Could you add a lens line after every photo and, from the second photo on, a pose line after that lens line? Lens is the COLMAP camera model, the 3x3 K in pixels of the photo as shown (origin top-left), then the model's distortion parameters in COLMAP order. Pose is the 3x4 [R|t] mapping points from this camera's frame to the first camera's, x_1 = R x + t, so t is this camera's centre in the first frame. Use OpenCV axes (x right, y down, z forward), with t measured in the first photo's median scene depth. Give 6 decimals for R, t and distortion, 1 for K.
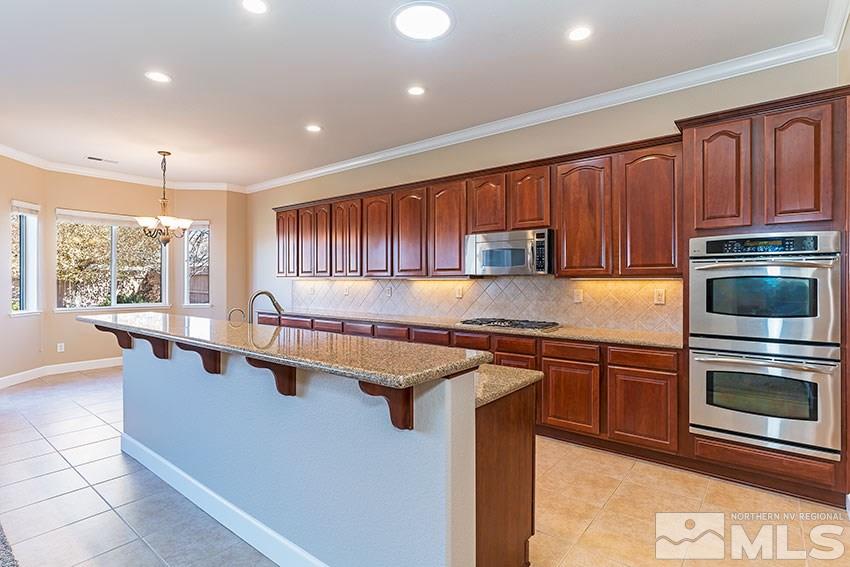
lens RADIAL K [[431.9, 0, 422.8], [0, 431.9, 283.4], [0, 0, 1]] dist [-0.007045, 0.003537]
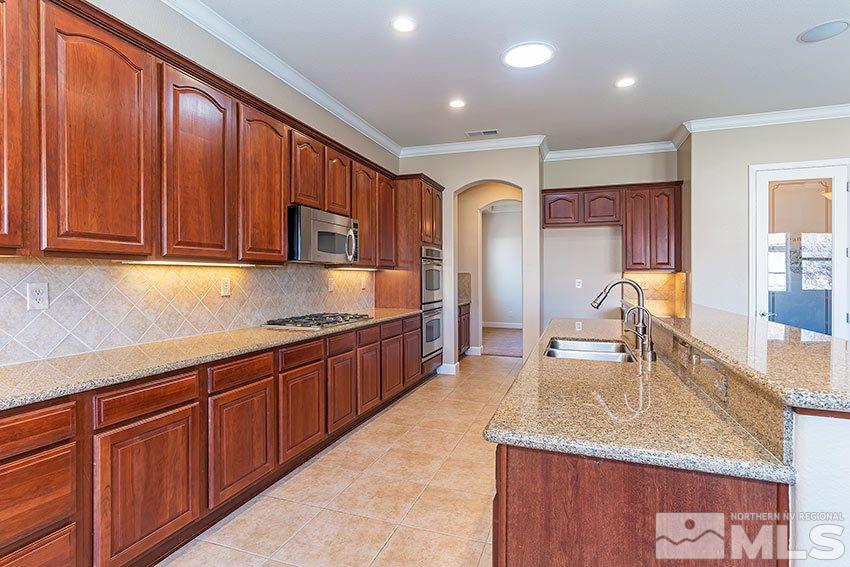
lens RADIAL K [[430.6, 0, 427.2], [0, 430.6, 279.5], [0, 0, 1]] dist [-0.002069, -0.000187]
pose [[-0.339572, -0.006828, 0.940555, -0.764888], [0.004821, 0.999948, 0.008999, 0.007029], [-0.940568, 0.007591, -0.339521, 1.234143]]
